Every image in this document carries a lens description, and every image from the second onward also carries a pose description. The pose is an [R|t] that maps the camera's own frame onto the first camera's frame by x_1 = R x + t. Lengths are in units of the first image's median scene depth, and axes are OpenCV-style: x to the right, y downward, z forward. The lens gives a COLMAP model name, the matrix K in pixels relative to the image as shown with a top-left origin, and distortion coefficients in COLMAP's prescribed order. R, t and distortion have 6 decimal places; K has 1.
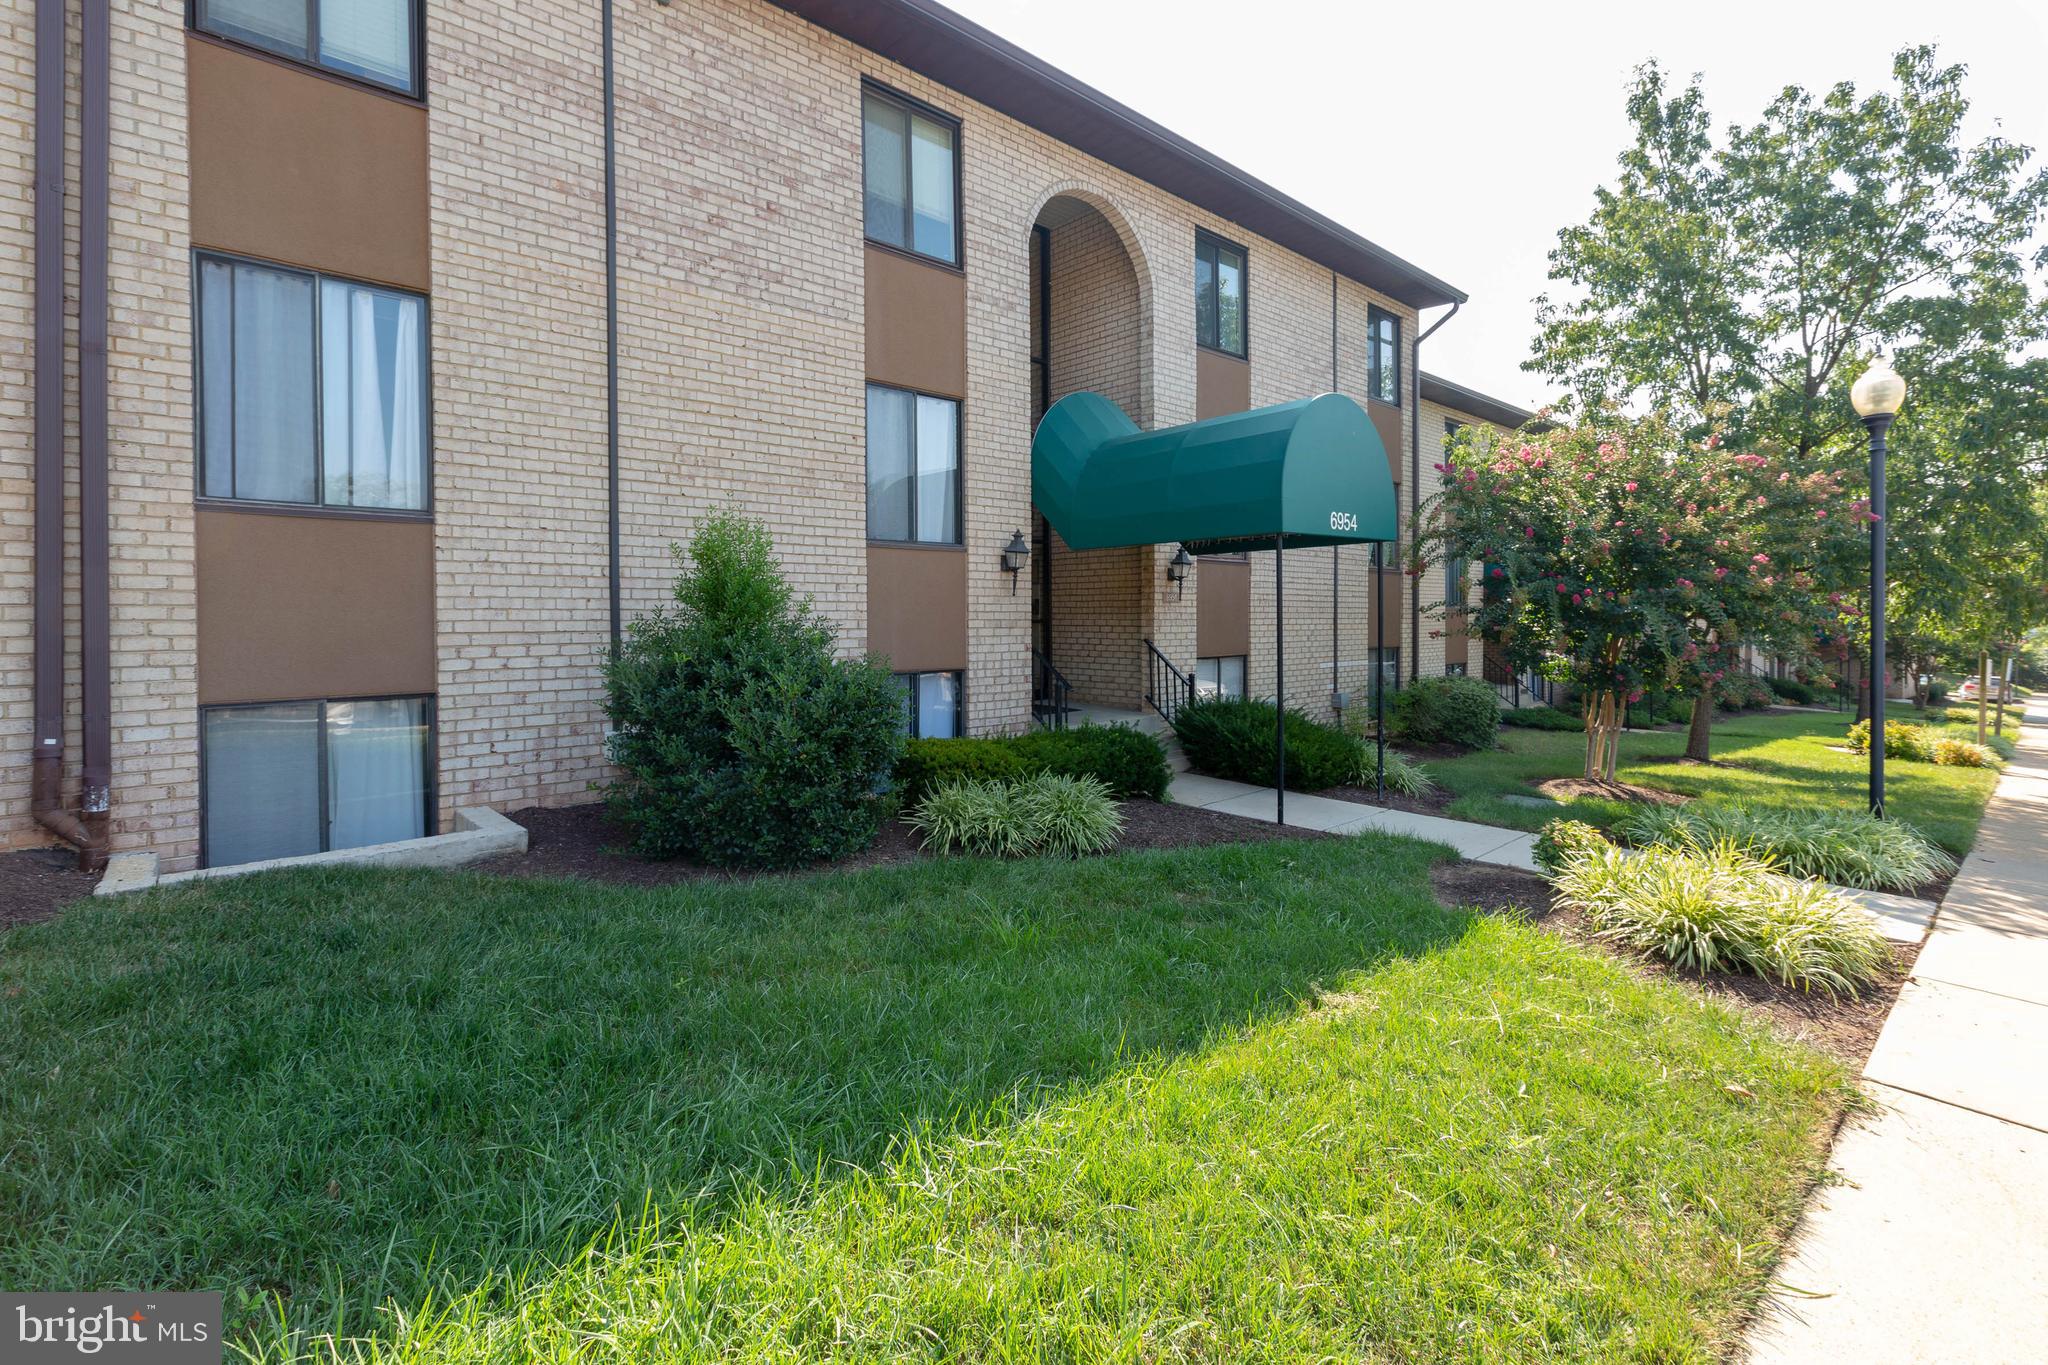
lens RADIAL K [[946.2, 0, 1026.3], [0, 946.2, 652.2], [0, 0, 1]] dist [-0.000415, 0.000978]
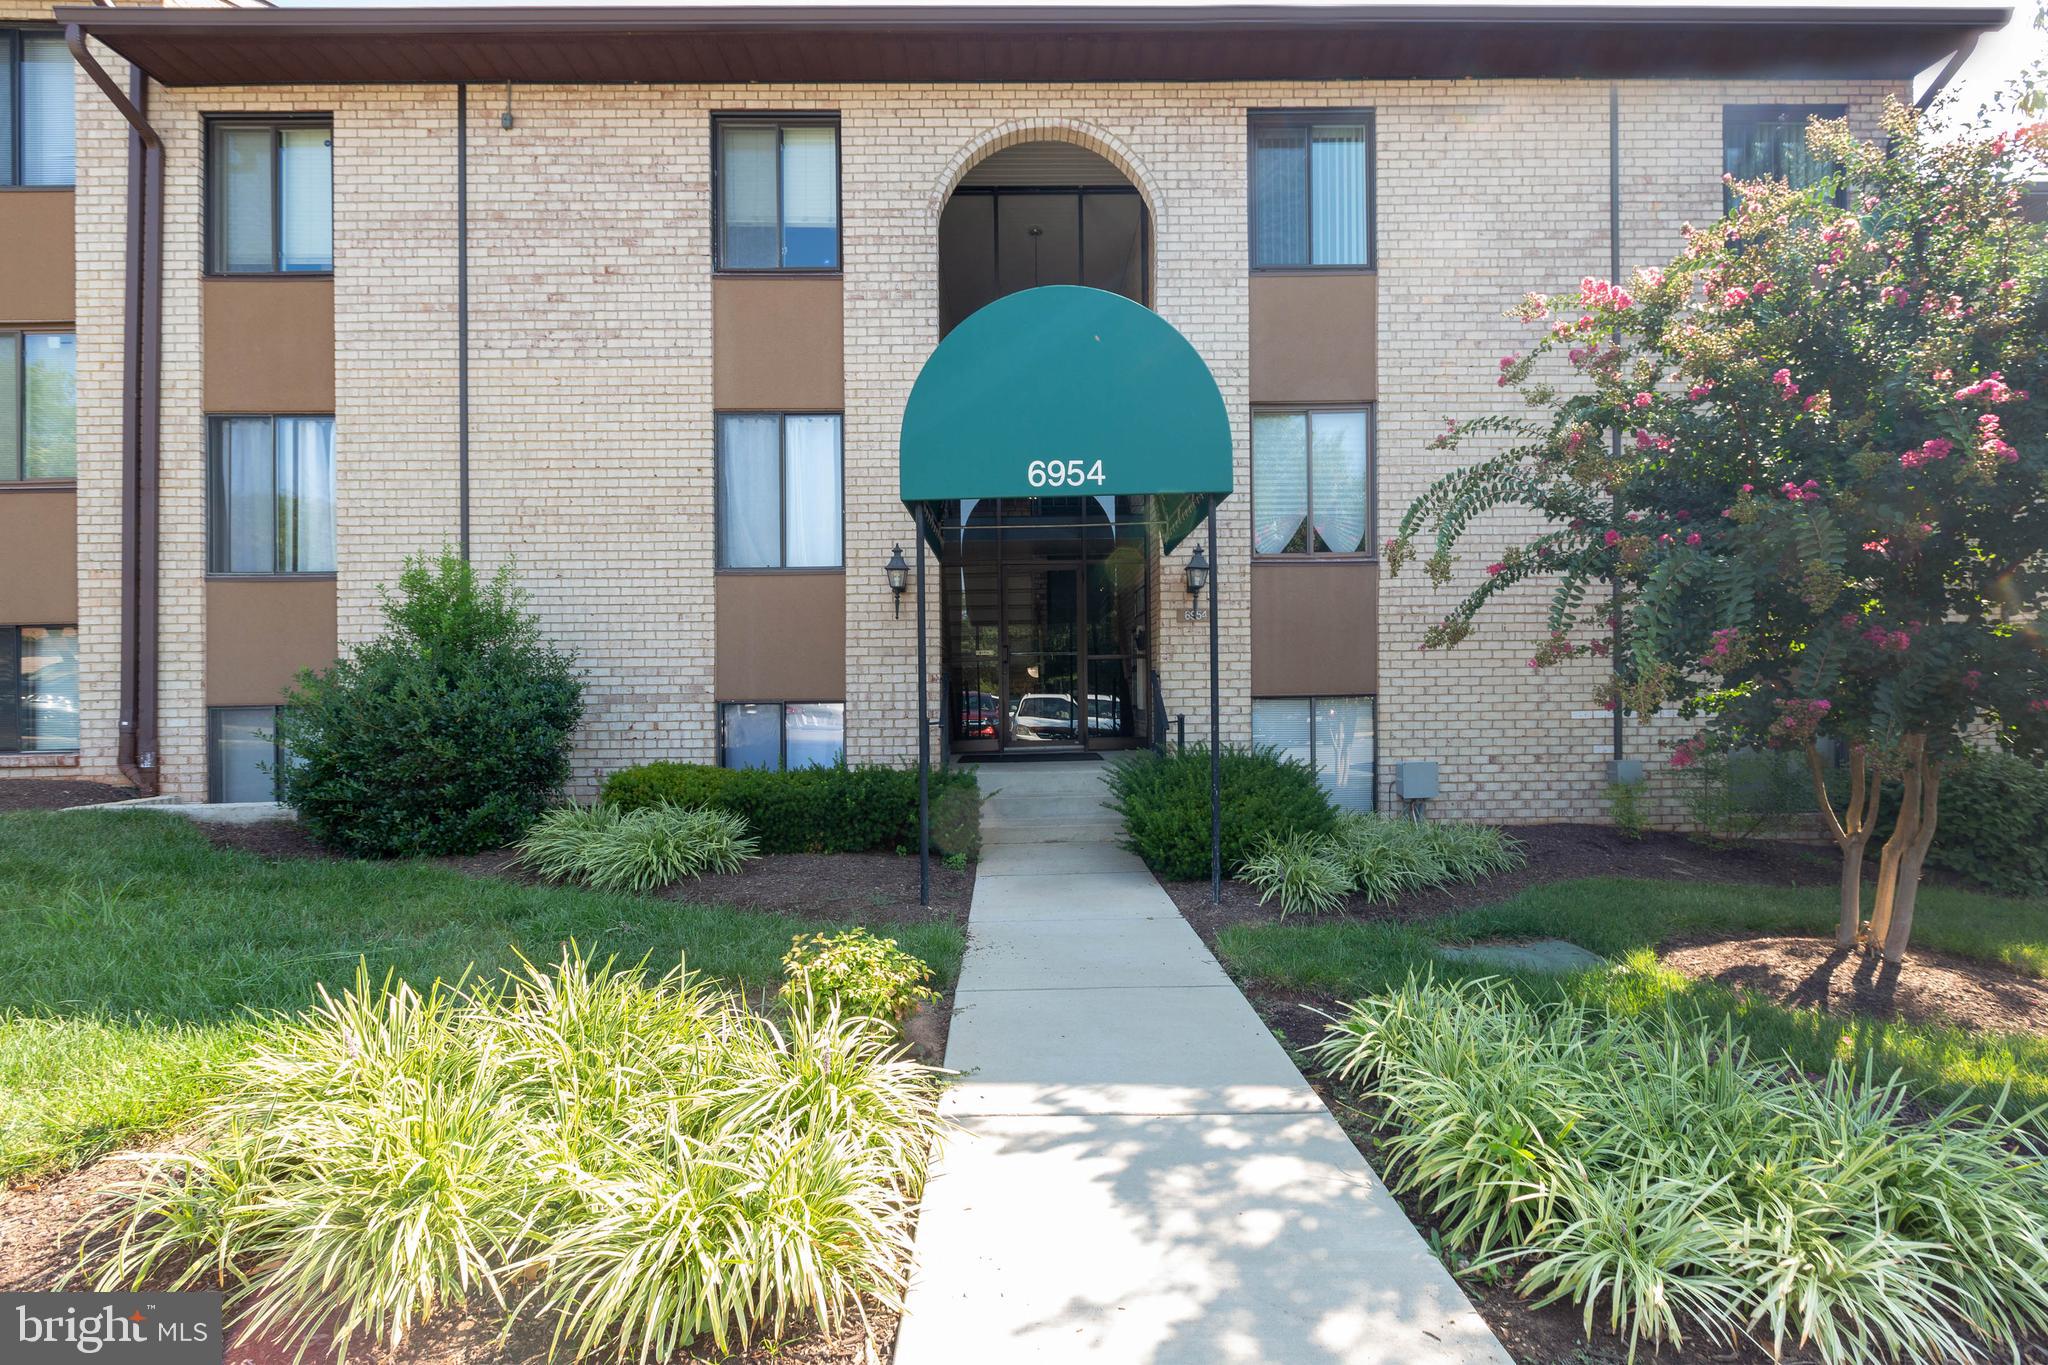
lens RADIAL K [[927.4, 0, 1025.3], [0, 927.4, 698.0], [0, 0, 1]] dist [0.001984, 0.000587]
pose [[0.745441, 0.008555, -0.666517, 0.804405], [-0.015332, 0.999873, -0.004313, 0.019911], [0.666395, 0.013434, 0.745478, 0.527732]]
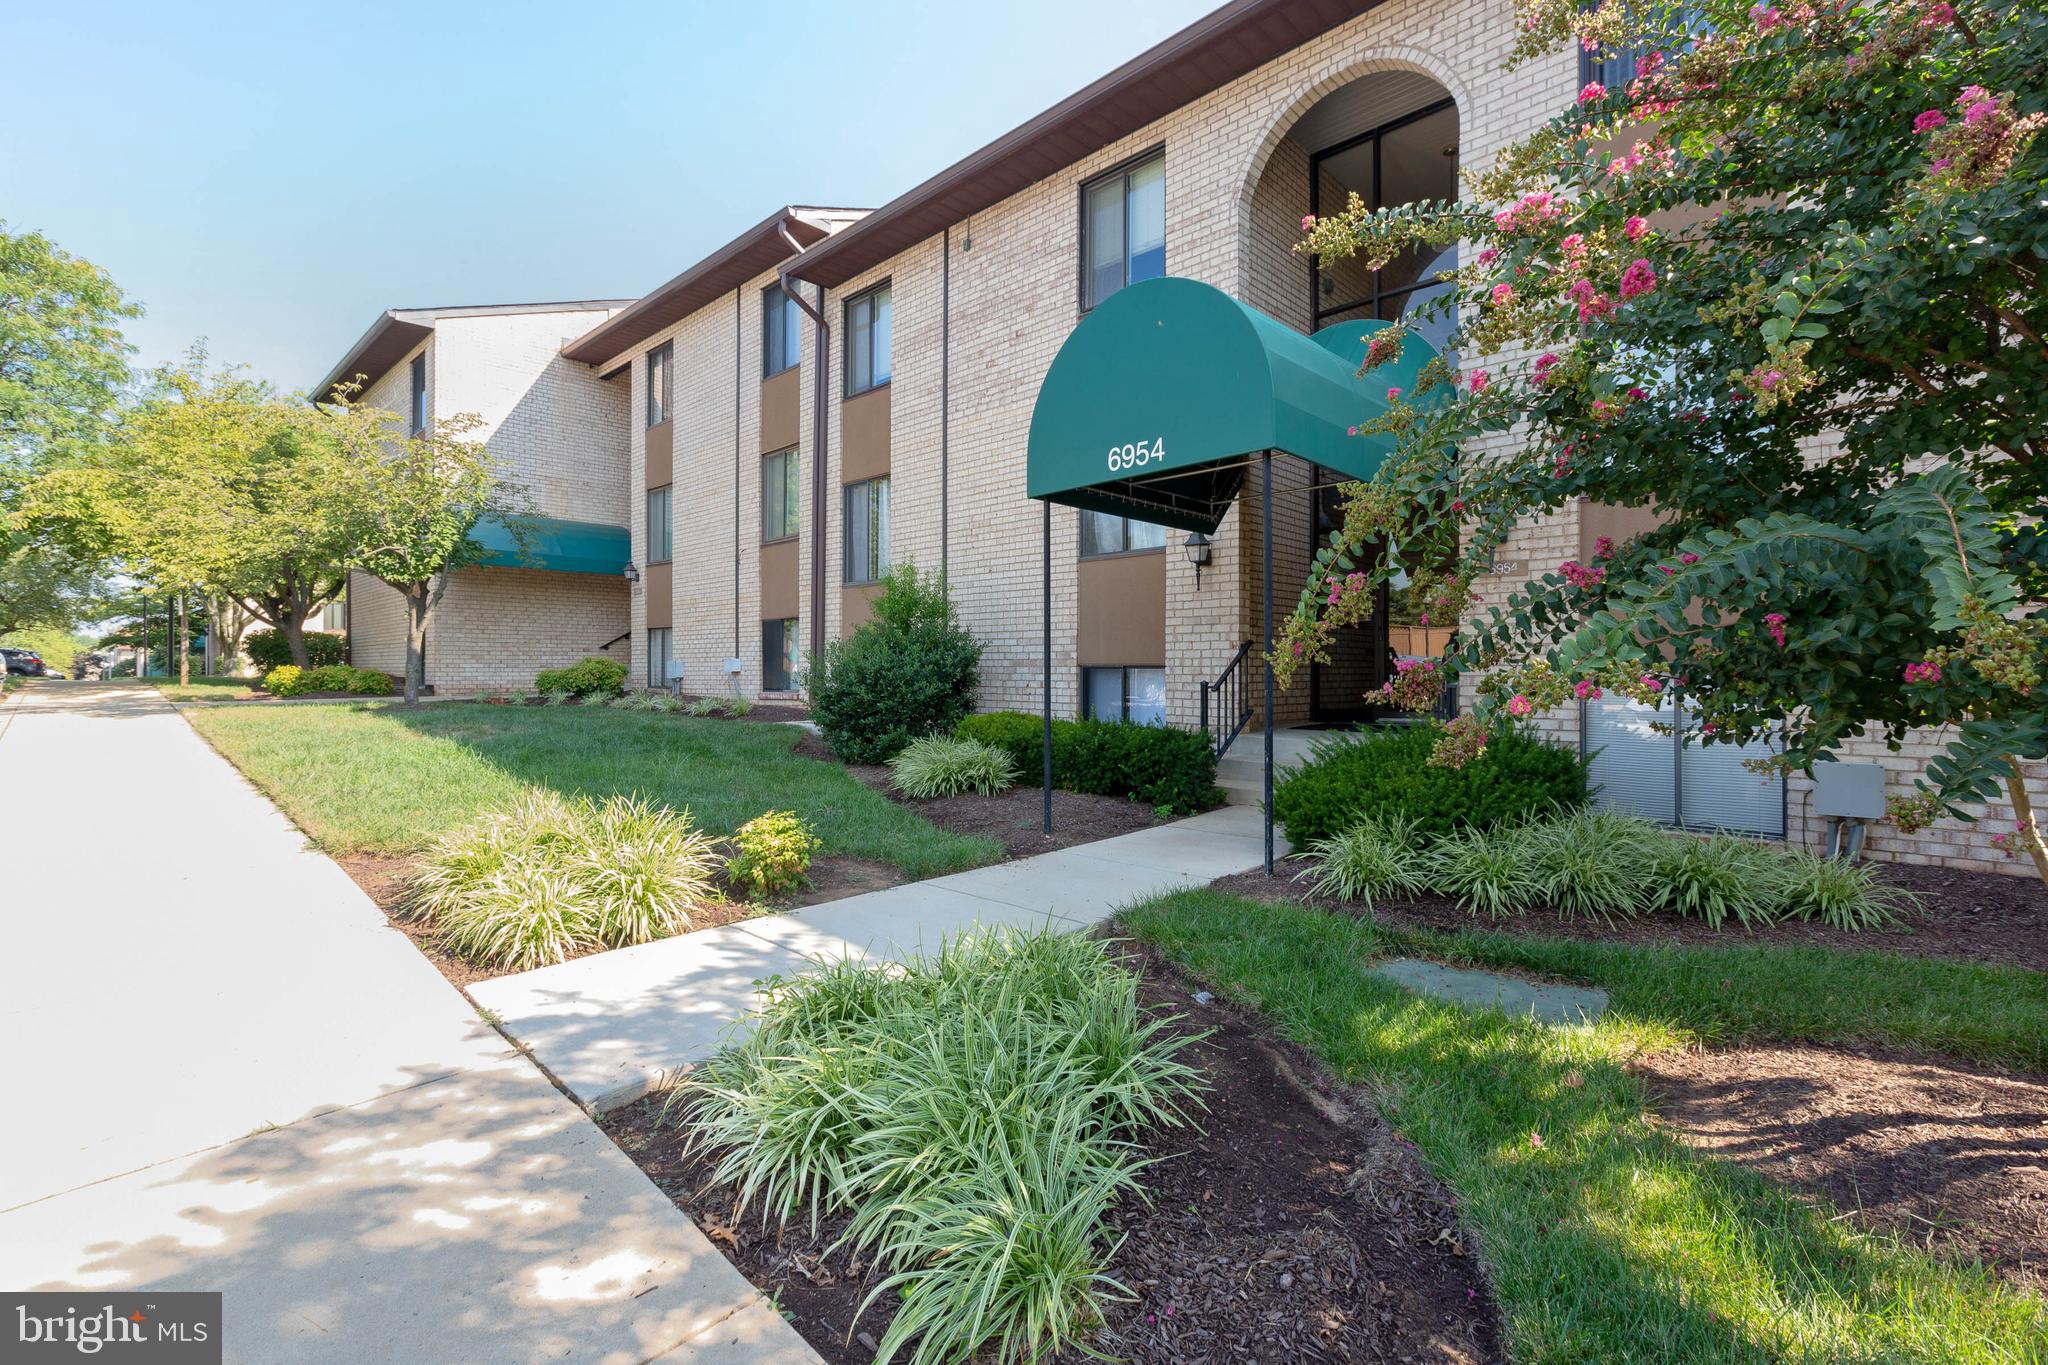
lens RADIAL K [[926.1, 0, 1021.0], [0, 926.1, 669.8], [0, 0, 1]] dist [0.000578, 0.000669]
pose [[0.043880, 0.013618, -0.998944, 1.126618], [-0.025041, 0.999608, 0.012527, 0.016501], [0.998723, 0.024465, 0.044203, 0.953730]]
